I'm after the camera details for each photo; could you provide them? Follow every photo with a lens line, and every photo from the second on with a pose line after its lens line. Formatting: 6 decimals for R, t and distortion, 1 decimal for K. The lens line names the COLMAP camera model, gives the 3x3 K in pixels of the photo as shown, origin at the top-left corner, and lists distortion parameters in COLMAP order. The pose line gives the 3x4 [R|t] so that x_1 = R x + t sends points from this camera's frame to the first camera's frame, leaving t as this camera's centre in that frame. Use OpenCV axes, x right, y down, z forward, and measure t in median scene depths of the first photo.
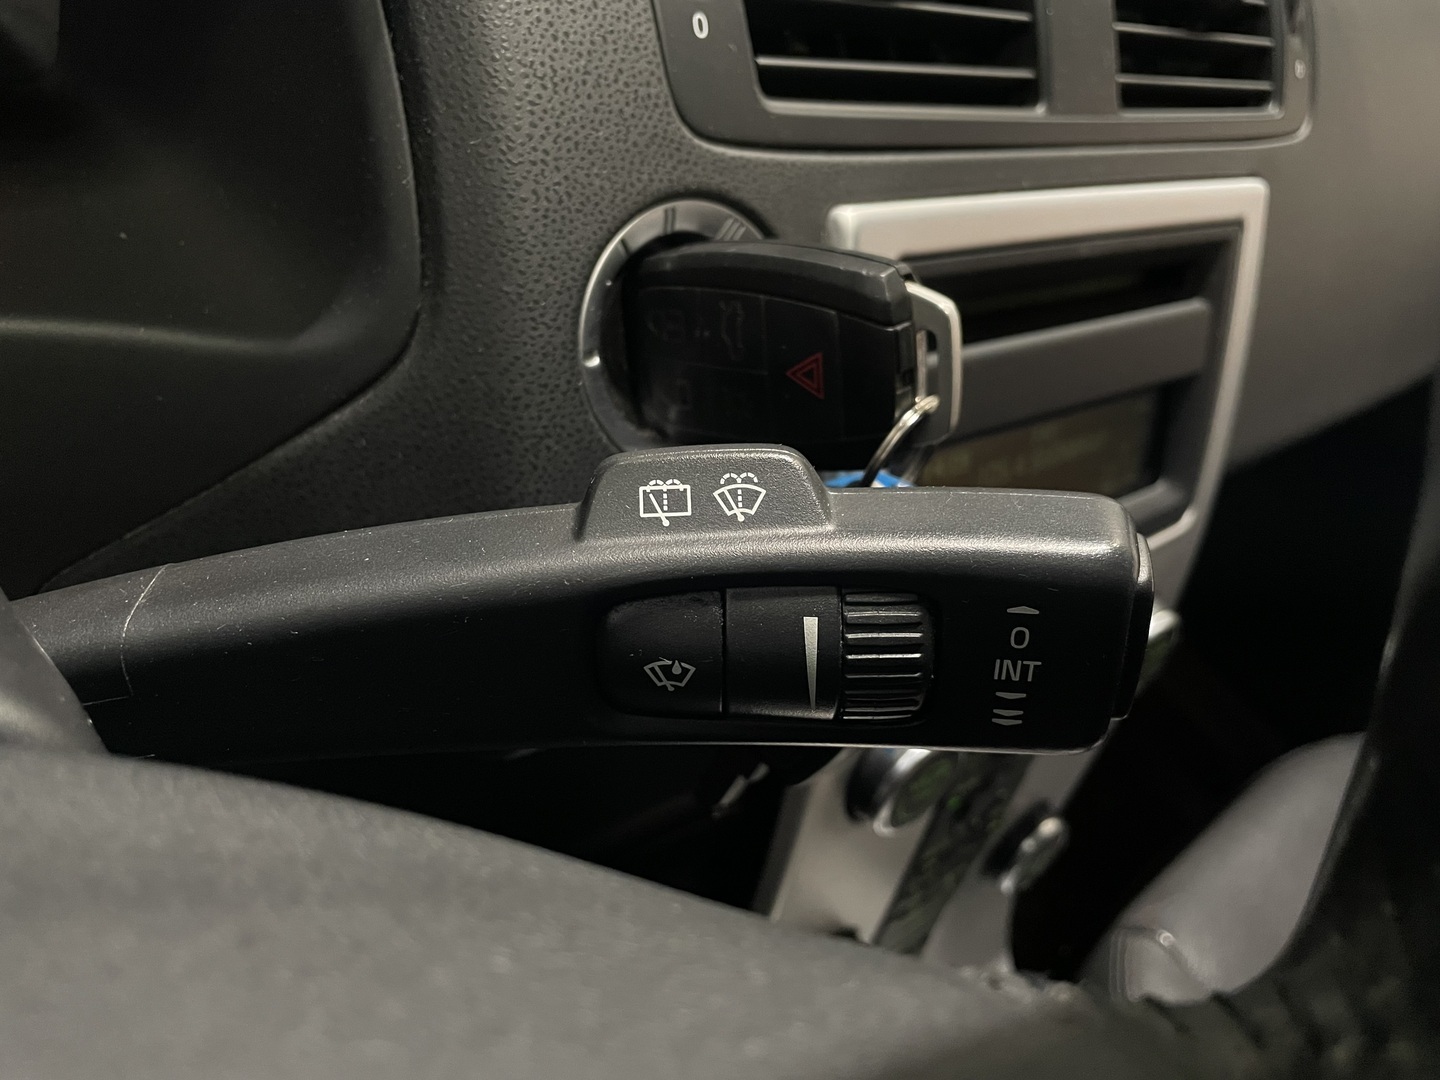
lens RADIAL K [[1115.4, 0, 717.7], [0, 1115.4, 528.9], [0, 0, 1]] dist [0.079698, -0.097605]
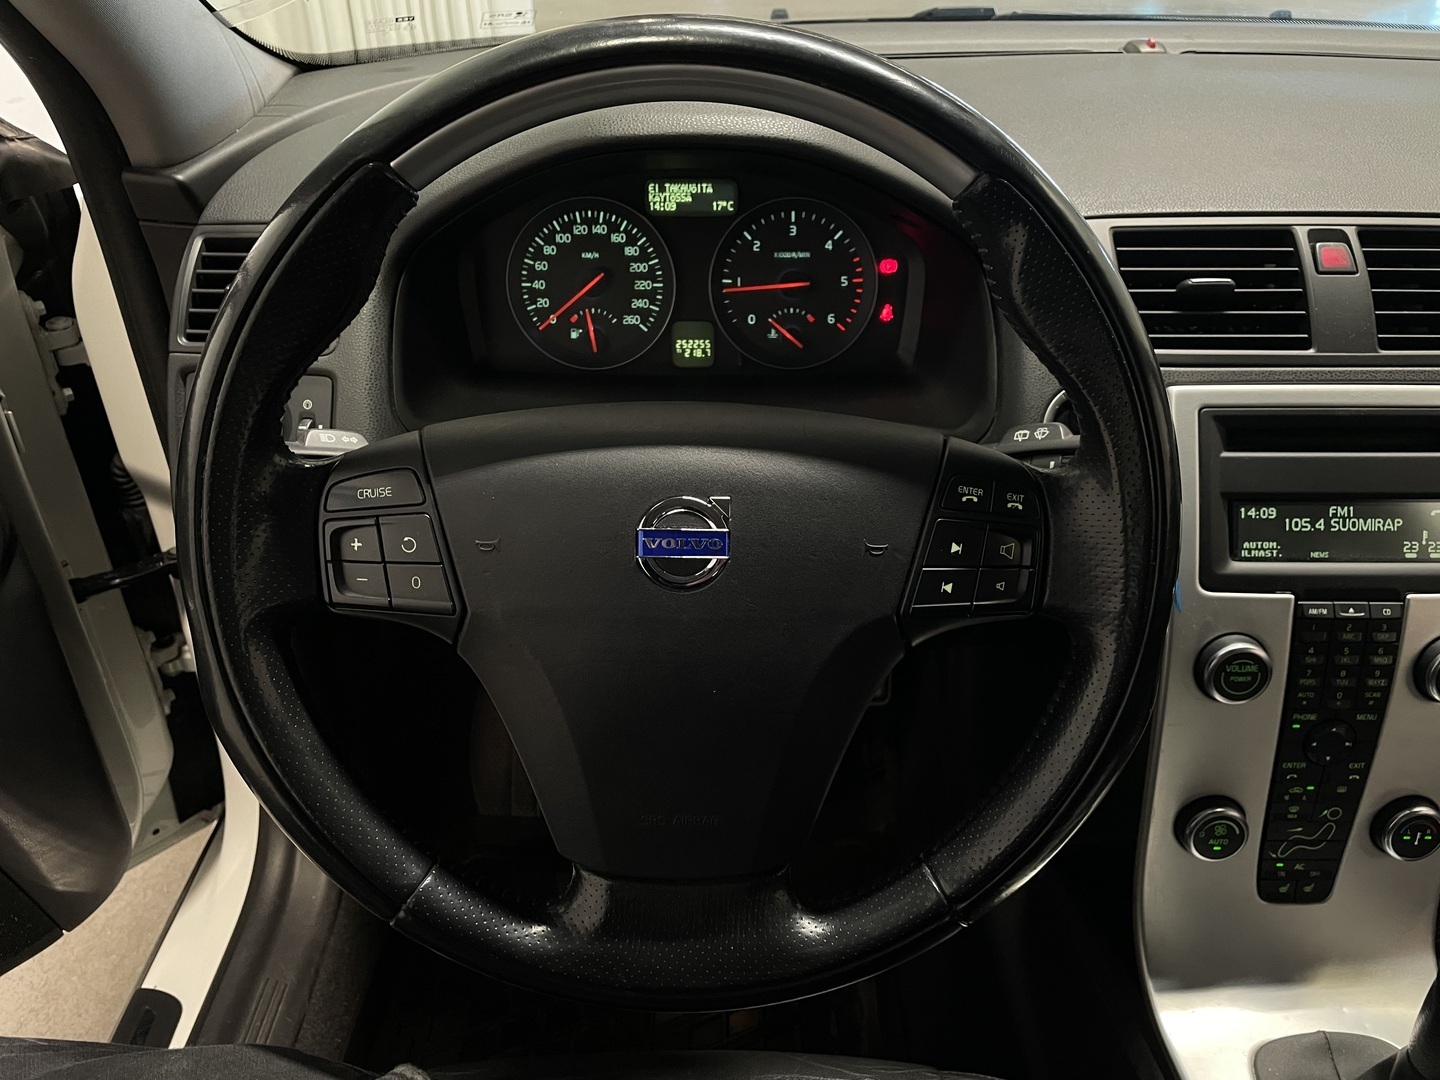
lens RADIAL K [[1115.4, 0, 717.7], [0, 1115.4, 528.9], [0, 0, 1]] dist [0.079698, -0.097605]
pose [[0.765663, 0.019720, -0.642939, 0.822186], [-0.212330, 0.951253, -0.223682, 0.685939], [0.607187, 0.307780, 0.732527, -1.184039]]
